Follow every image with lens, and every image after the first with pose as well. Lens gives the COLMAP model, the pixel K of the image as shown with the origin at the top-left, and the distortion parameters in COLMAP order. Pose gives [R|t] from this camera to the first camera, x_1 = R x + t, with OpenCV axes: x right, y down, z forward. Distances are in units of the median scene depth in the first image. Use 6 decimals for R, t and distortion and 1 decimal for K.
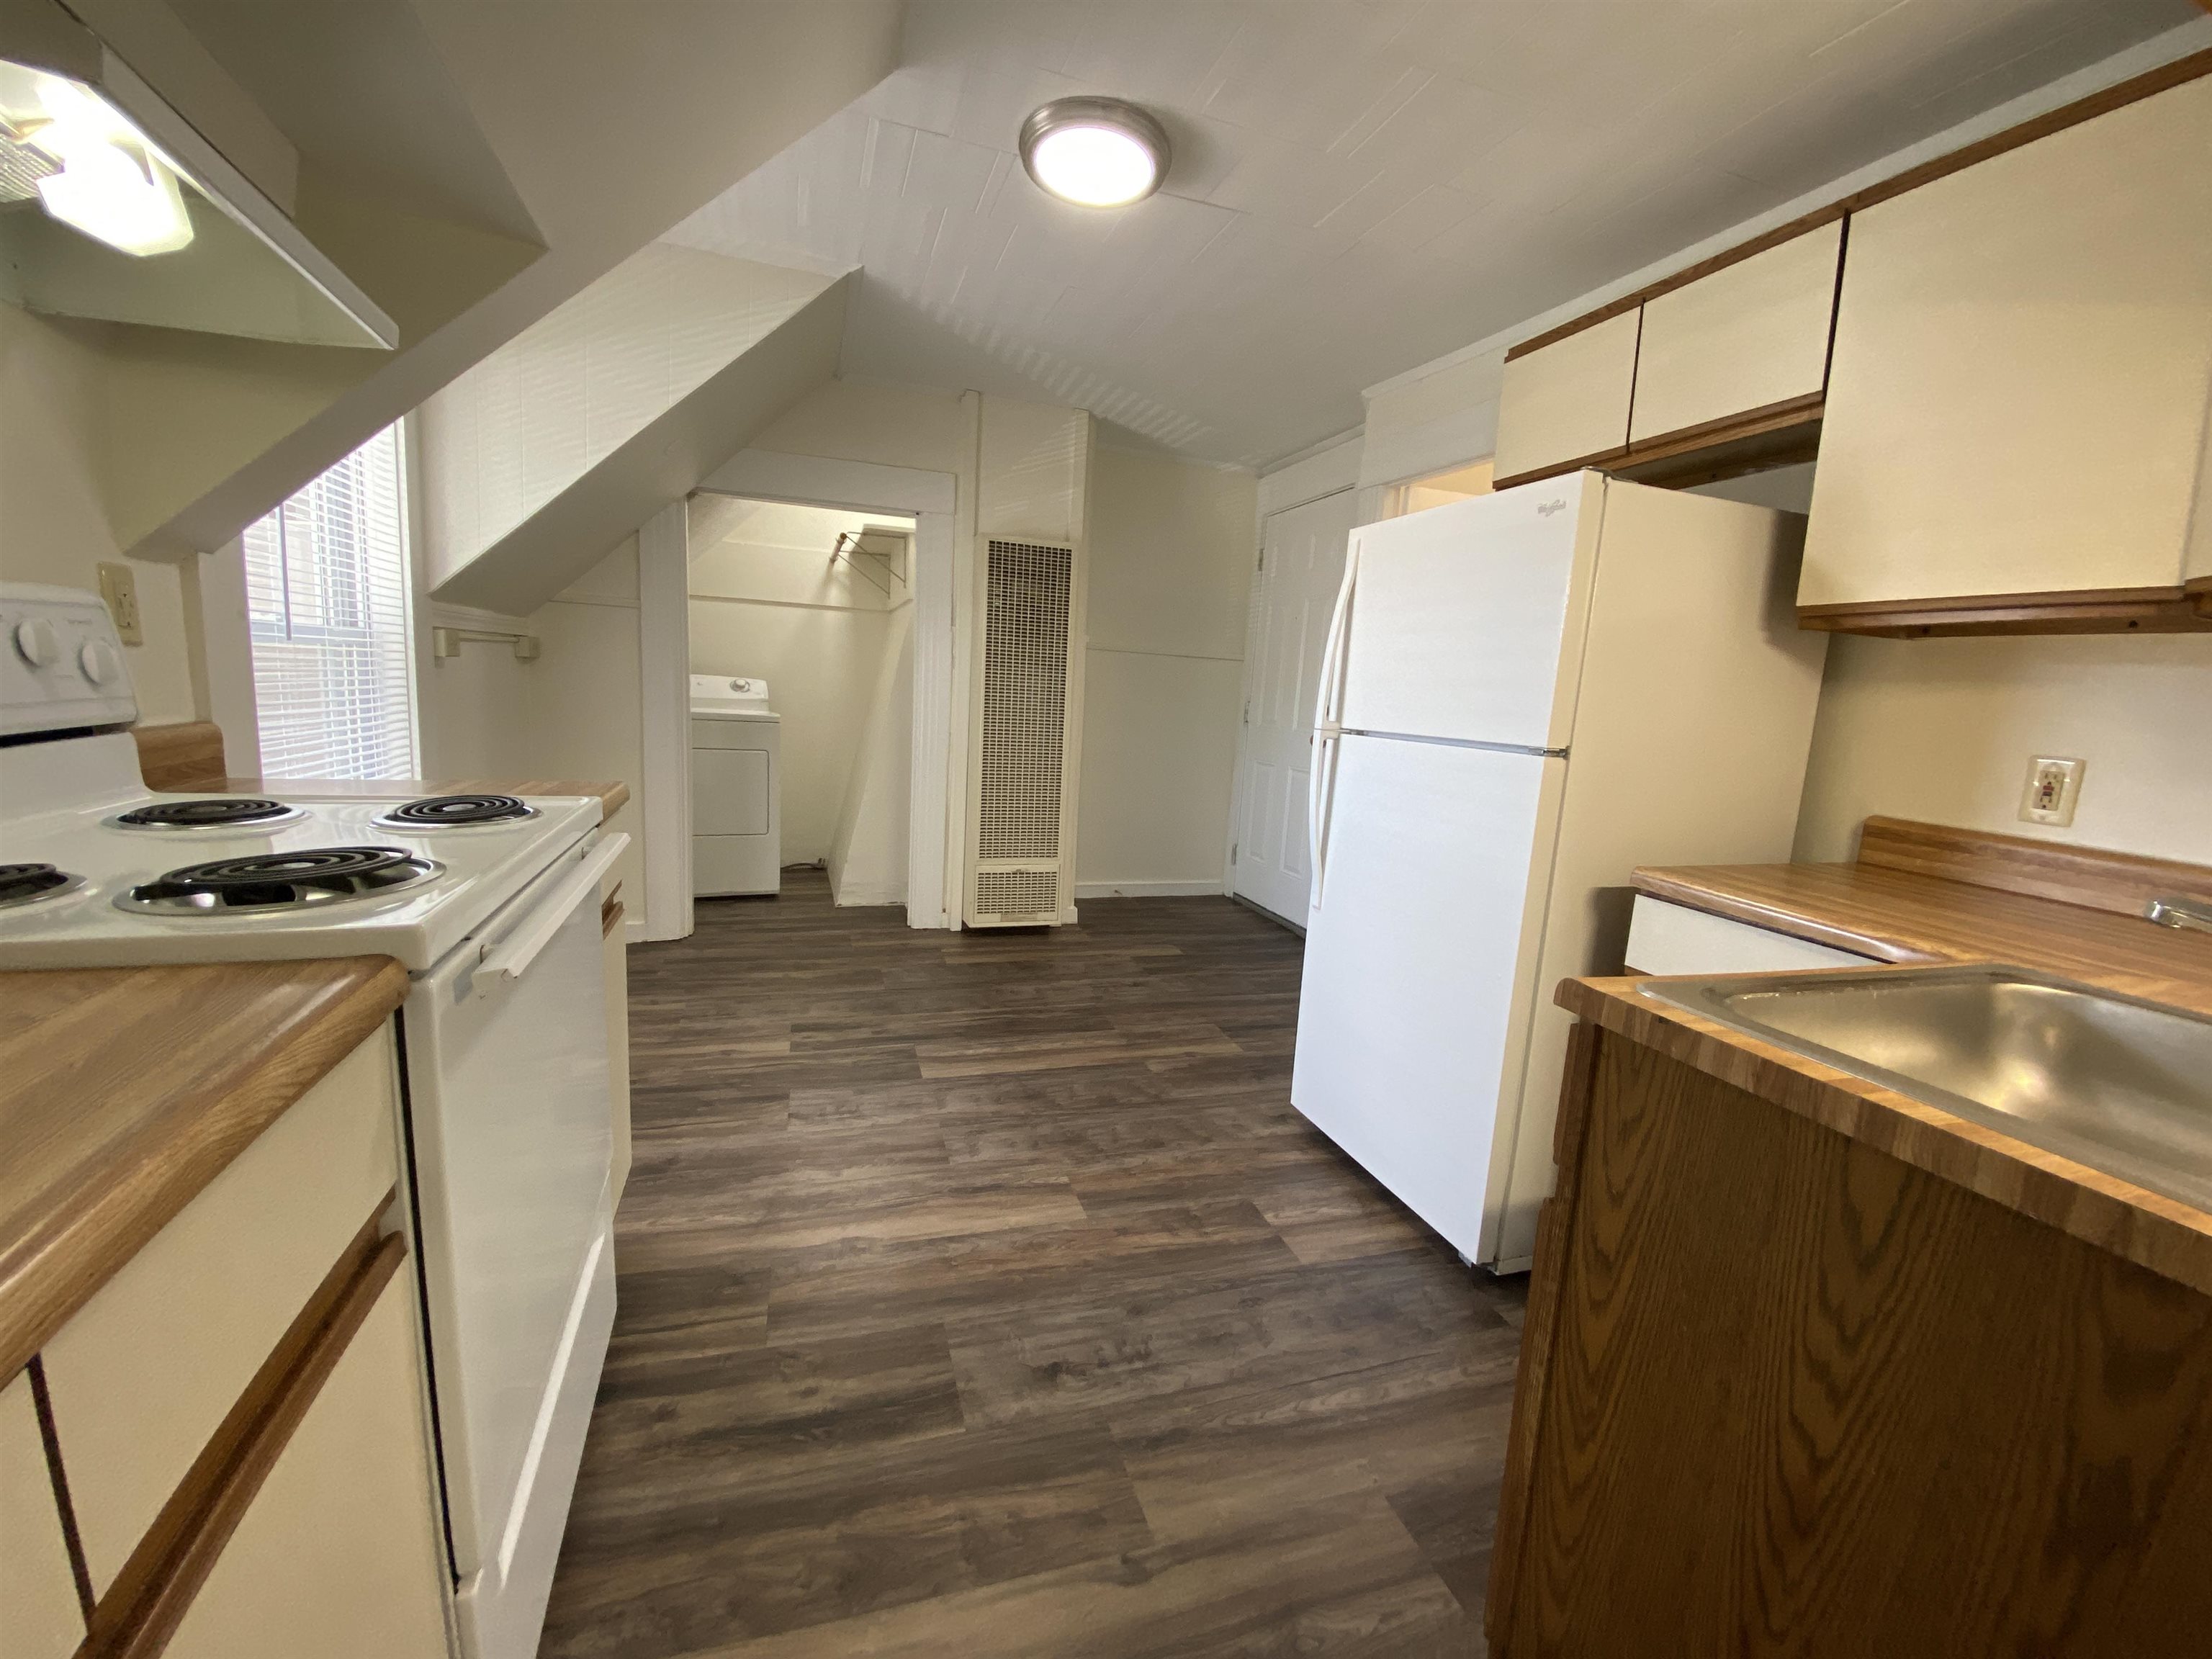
lens RADIAL K [[884.4, 0, 1086.9], [0, 884.4, 824.6], [0, 0, 1]] dist [0.001714, -0.009653]
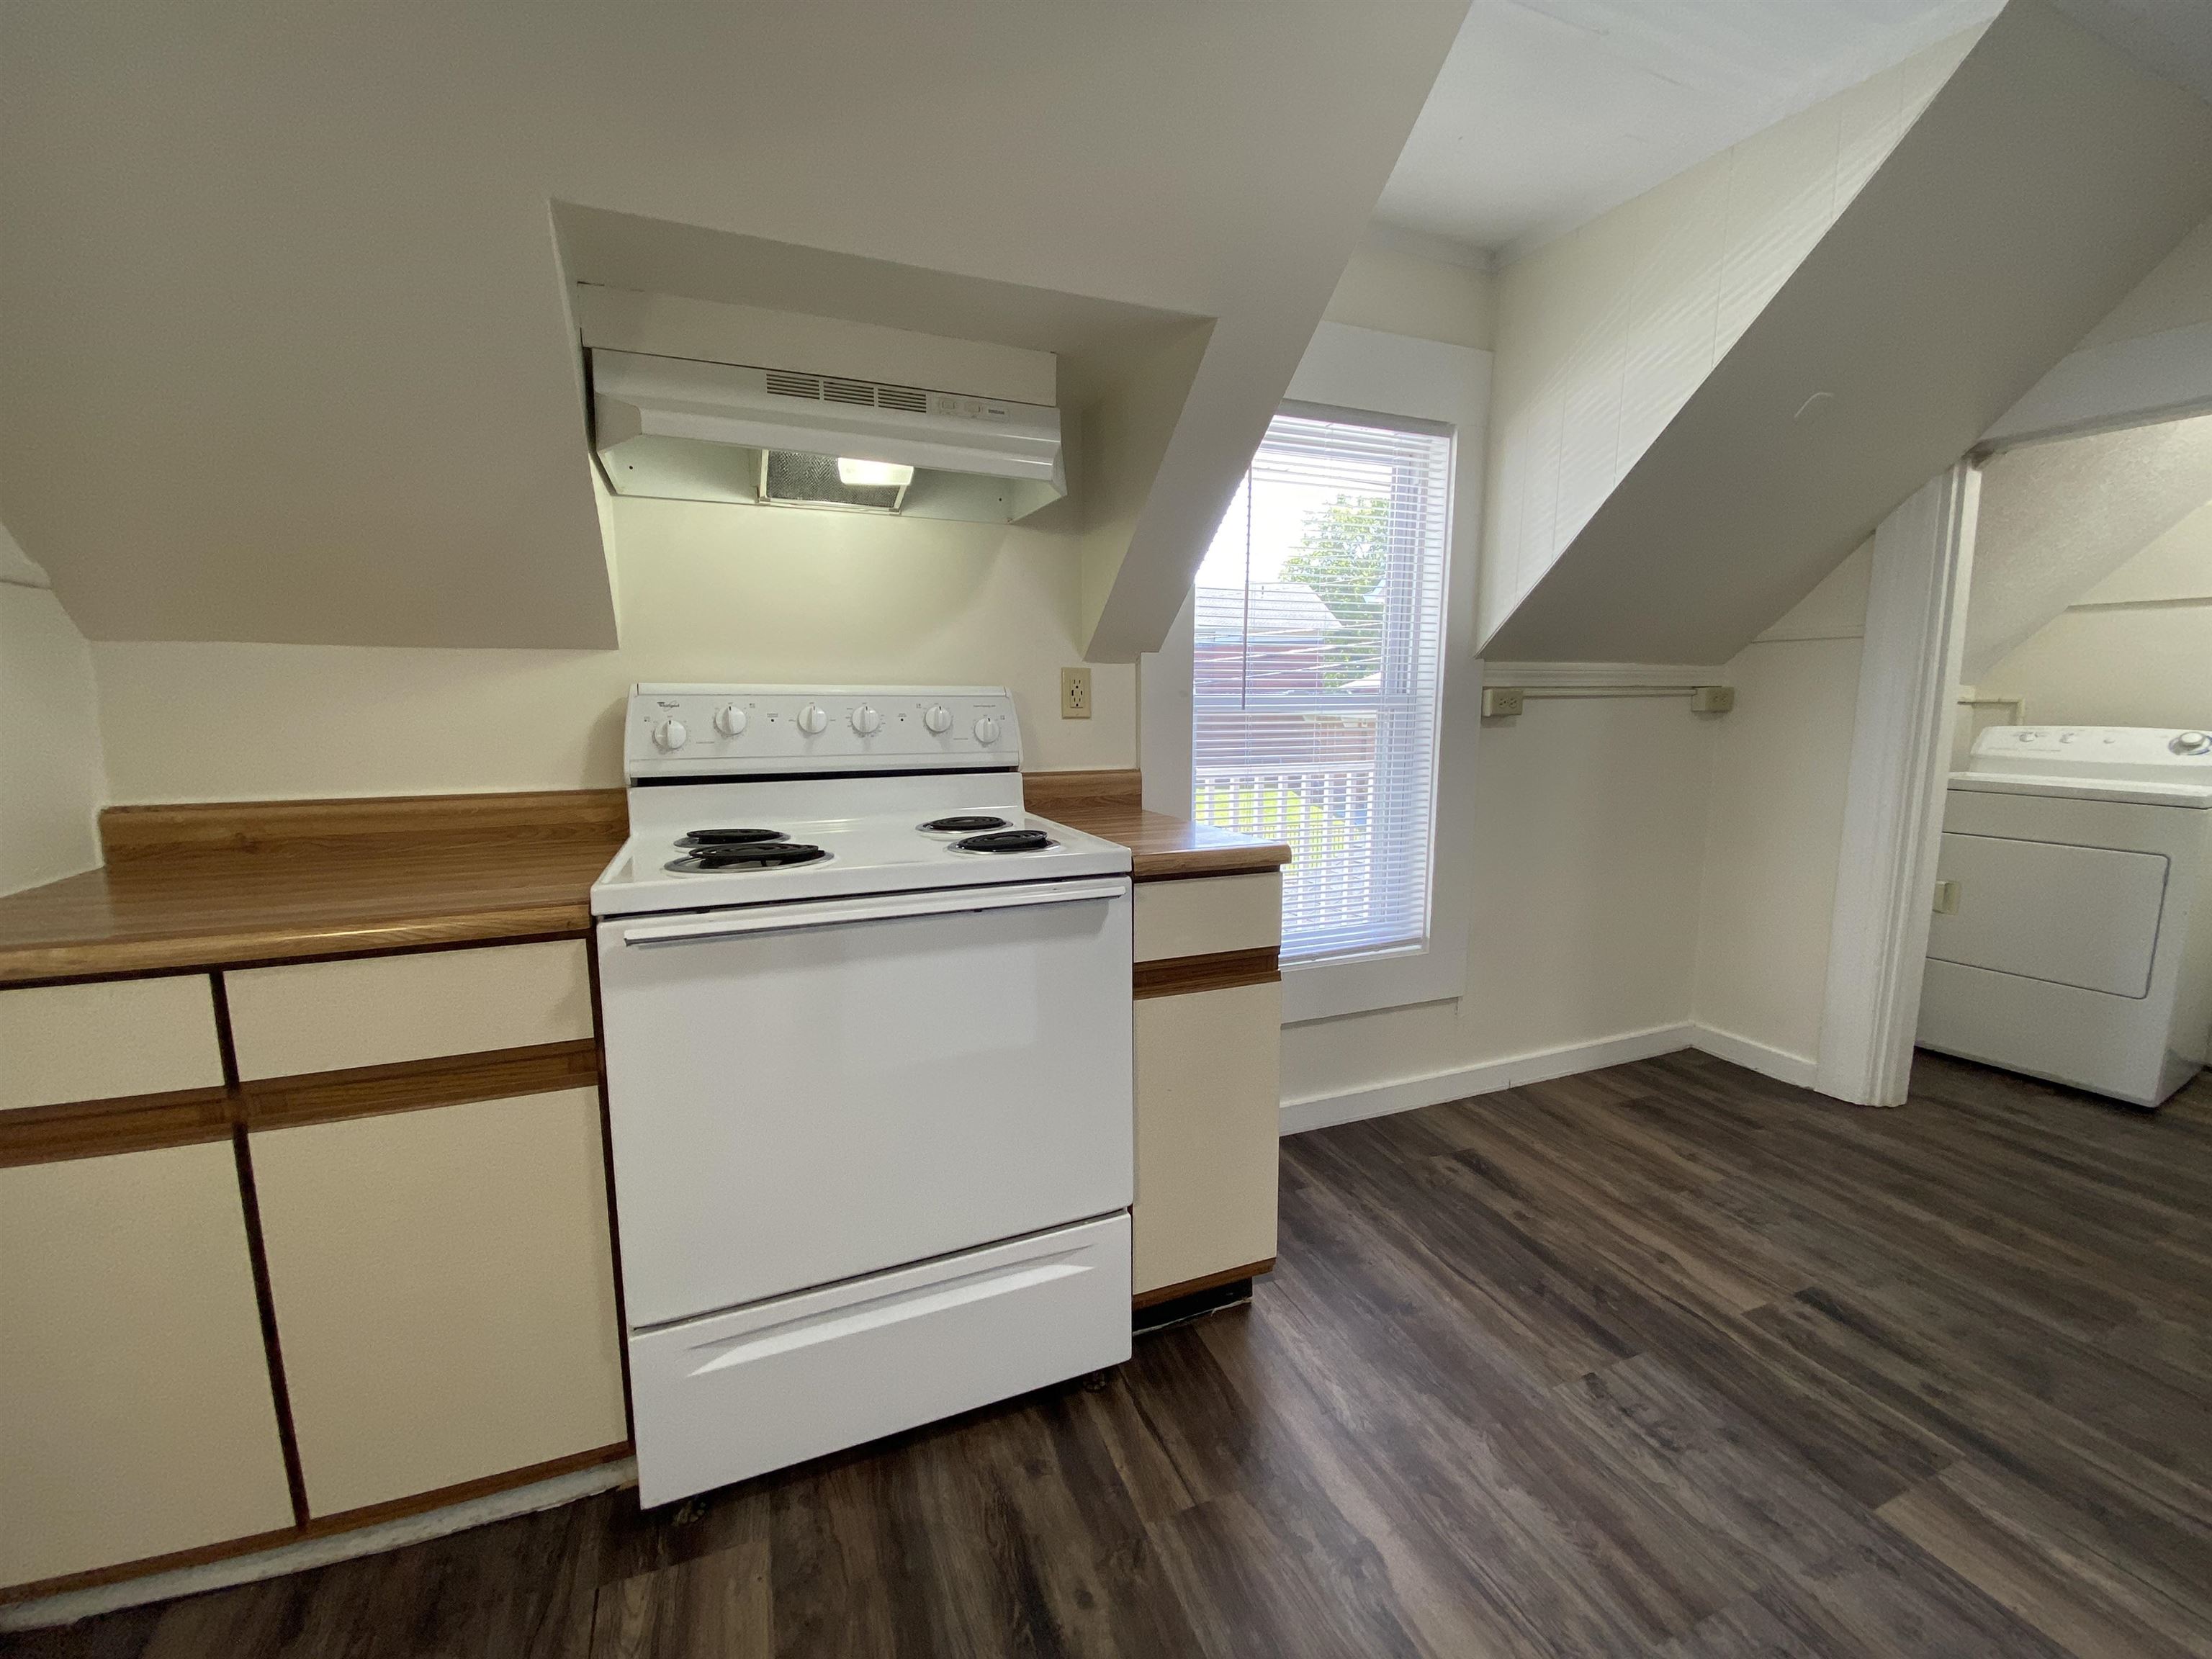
lens RADIAL K [[884.4, 0, 1086.9], [0, 884.4, 824.6], [0, 0, 1]] dist [0.001714, -0.009653]
pose [[0.075814, 0.083332, -0.993634, 0.343243], [-0.150647, 0.986020, 0.071199, -0.096555], [0.985676, 0.144290, 0.087308, 0.650530]]
